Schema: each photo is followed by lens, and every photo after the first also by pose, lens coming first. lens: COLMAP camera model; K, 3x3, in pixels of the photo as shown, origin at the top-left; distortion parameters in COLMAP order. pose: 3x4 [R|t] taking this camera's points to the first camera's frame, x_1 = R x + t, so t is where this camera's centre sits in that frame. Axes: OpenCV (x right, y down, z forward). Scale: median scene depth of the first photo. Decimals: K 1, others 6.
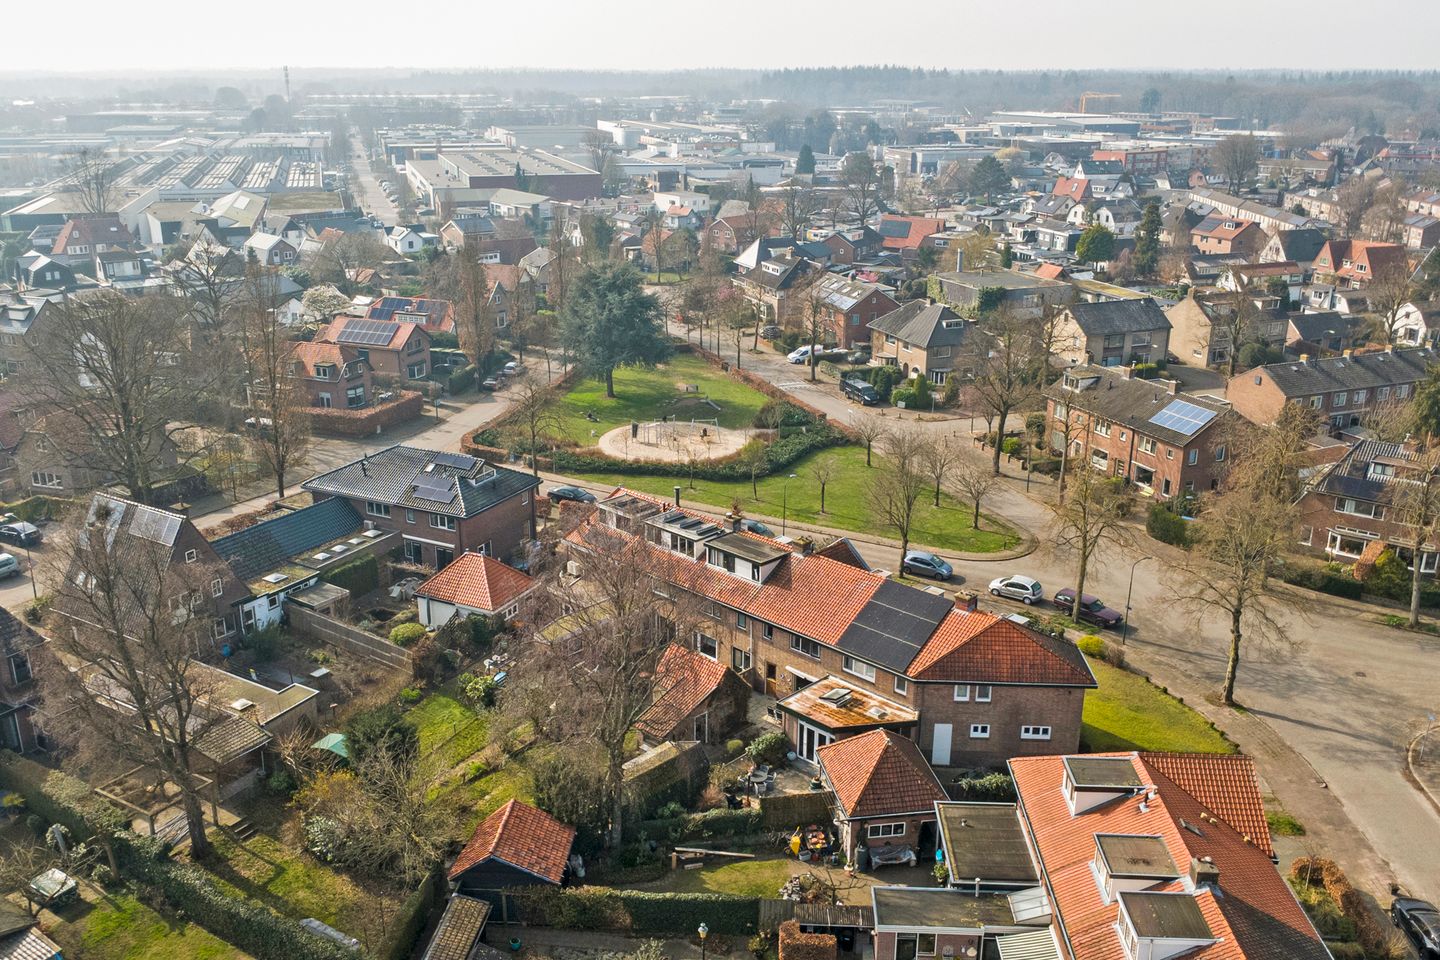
lens RADIAL K [[1222.0, 0, 715.0], [0, 1222.0, 486.9], [0, 0, 1]] dist [0.013785, -0.013625]
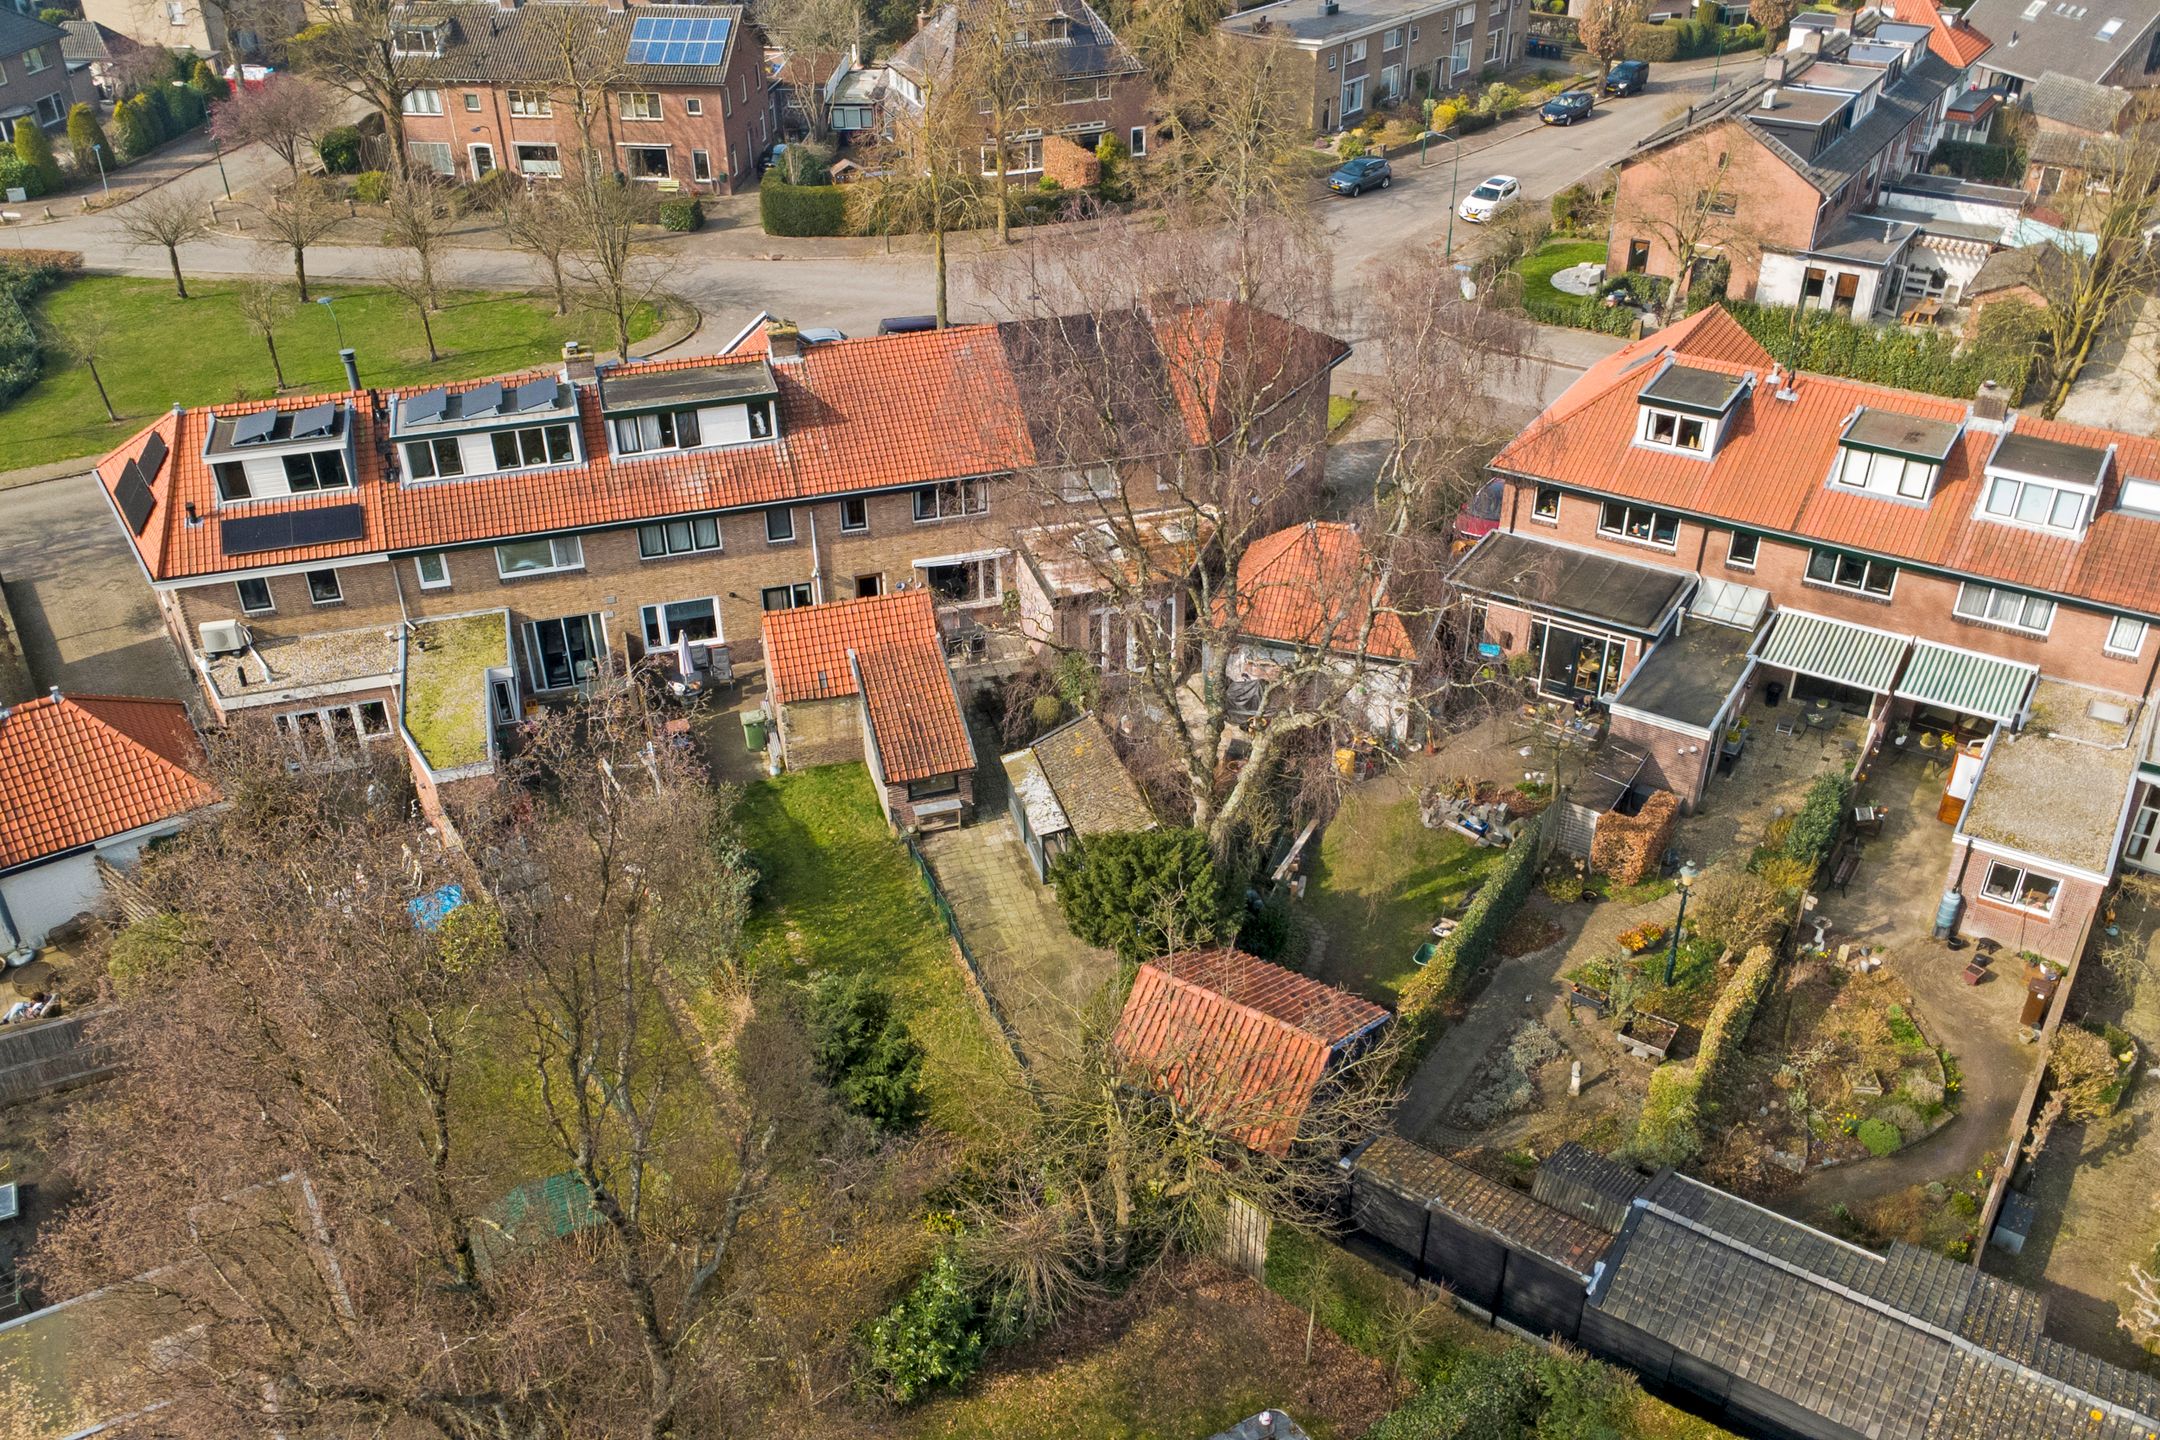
lens RADIAL K [[1833.0, 0, 1072.5], [0, 1833.0, 730.3], [0, 0, 1]] dist [0.013785, -0.013625]
pose [[0.507019, -0.467276, 0.724282, -0.230810], [0.294191, 0.883654, 0.364154, -0.021406], [-0.810175, 0.028444, 0.585498, 0.244482]]
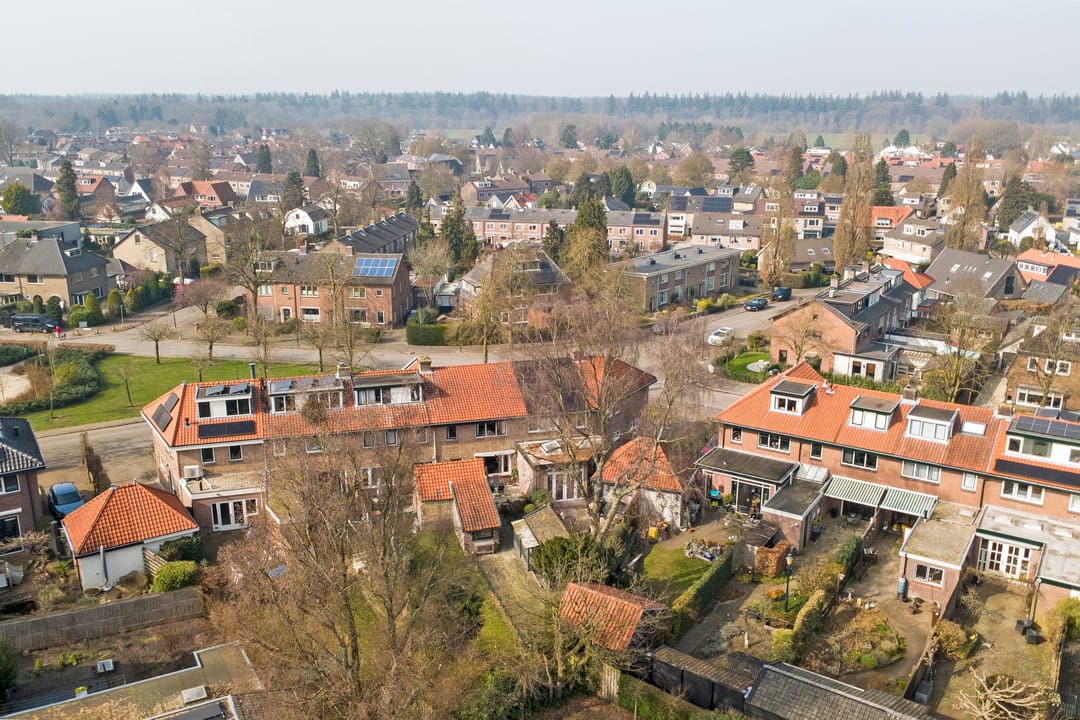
lens RADIAL K [[930.5, 0, 540.0], [0, 930.5, 360.0], [0, 0, 1]] dist [0.000751, 0.014788]
pose [[0.508336, -0.235120, 0.828440, -0.308767], [0.278187, 0.955264, 0.100417, -0.006821], [-0.814989, 0.179416, 0.551002, 0.204174]]
